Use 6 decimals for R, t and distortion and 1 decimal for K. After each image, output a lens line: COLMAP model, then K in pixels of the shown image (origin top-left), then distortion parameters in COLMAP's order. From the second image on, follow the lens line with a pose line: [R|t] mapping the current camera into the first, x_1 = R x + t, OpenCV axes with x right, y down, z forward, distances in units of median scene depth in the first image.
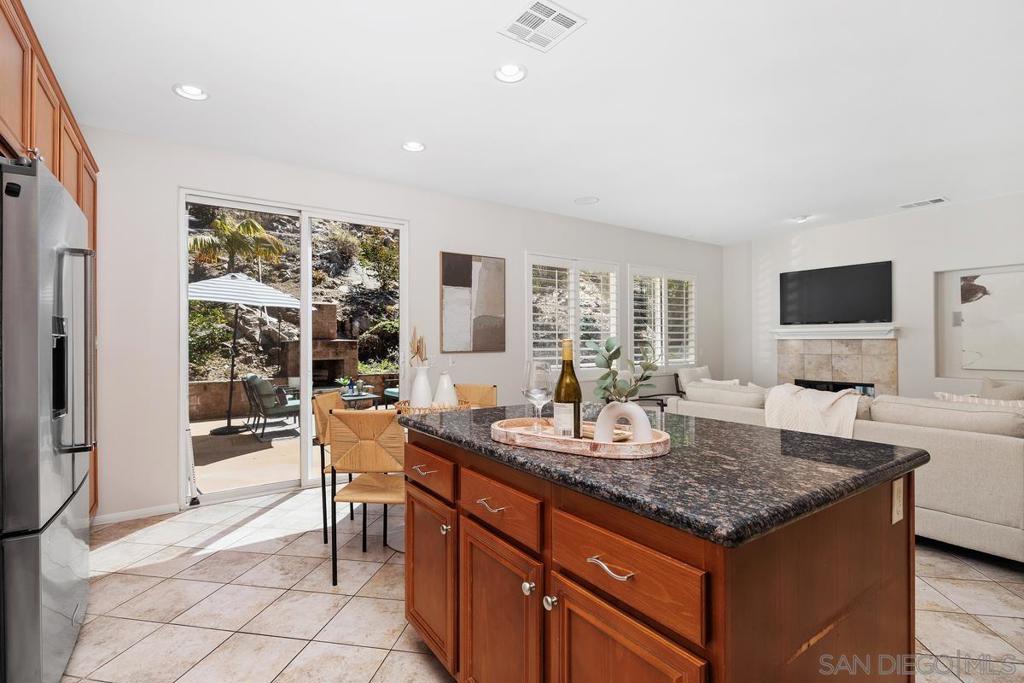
lens RADIAL K [[475.0, 0, 514.3], [0, 475.0, 342.5], [0, 0, 1]] dist [-0.004858, -0.000921]
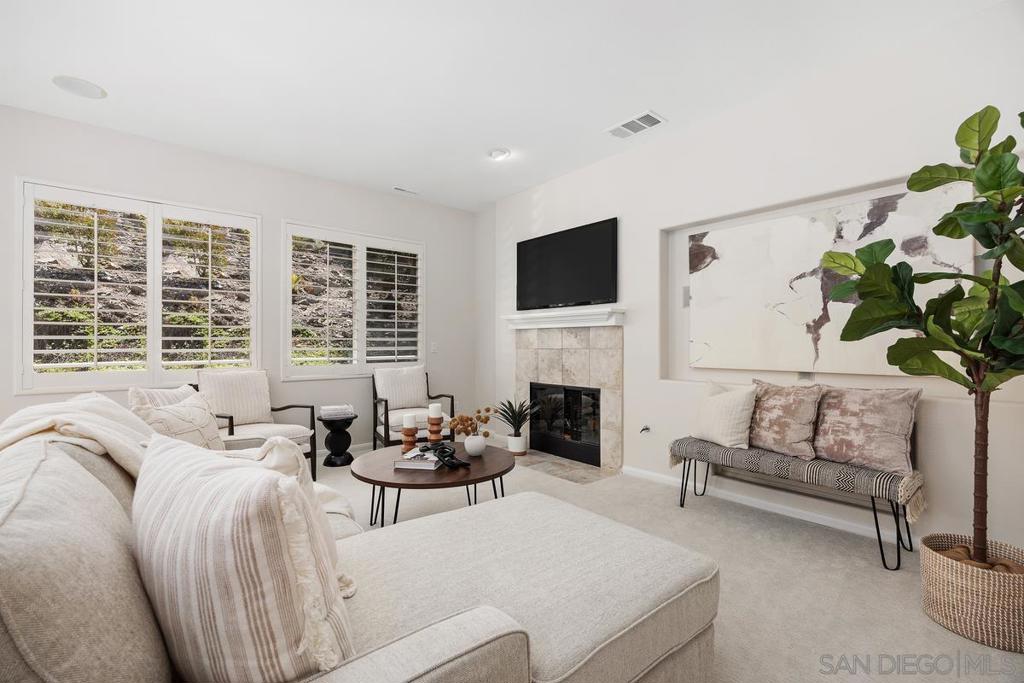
lens RADIAL K [[458.1, 0, 508.5], [0, 458.1, 348.2], [0, 0, 1]] dist [0.000081, 0.000031]
pose [[0.996174, 0.003541, 0.087319, 0.566811], [-0.004171, 0.999967, 0.007032, 0.021467], [-0.087291, -0.007369, 0.996156, 0.320073]]
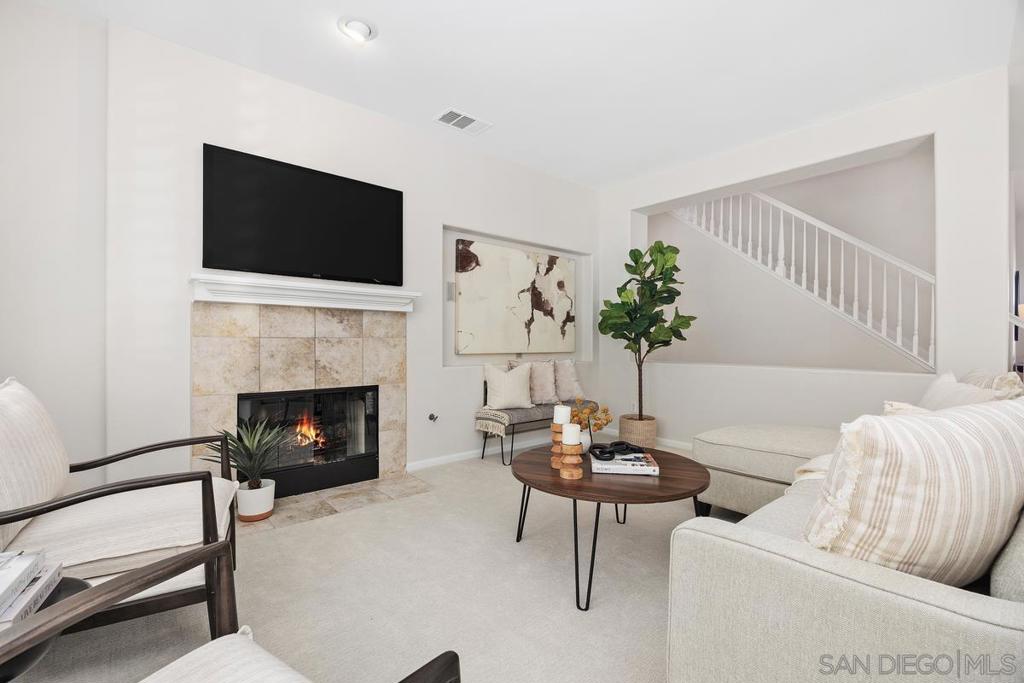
lens RADIAL K [[458.1, 0, 511.3], [0, 458.1, 341.0], [0, 0, 1]] dist [0.000081, 0.000031]
pose [[-0.112387, 0.000348, 0.993664, 0.154856], [-0.007395, 0.999972, -0.001186, 0.030582], [-0.993637, -0.007481, -0.112382, 0.910129]]
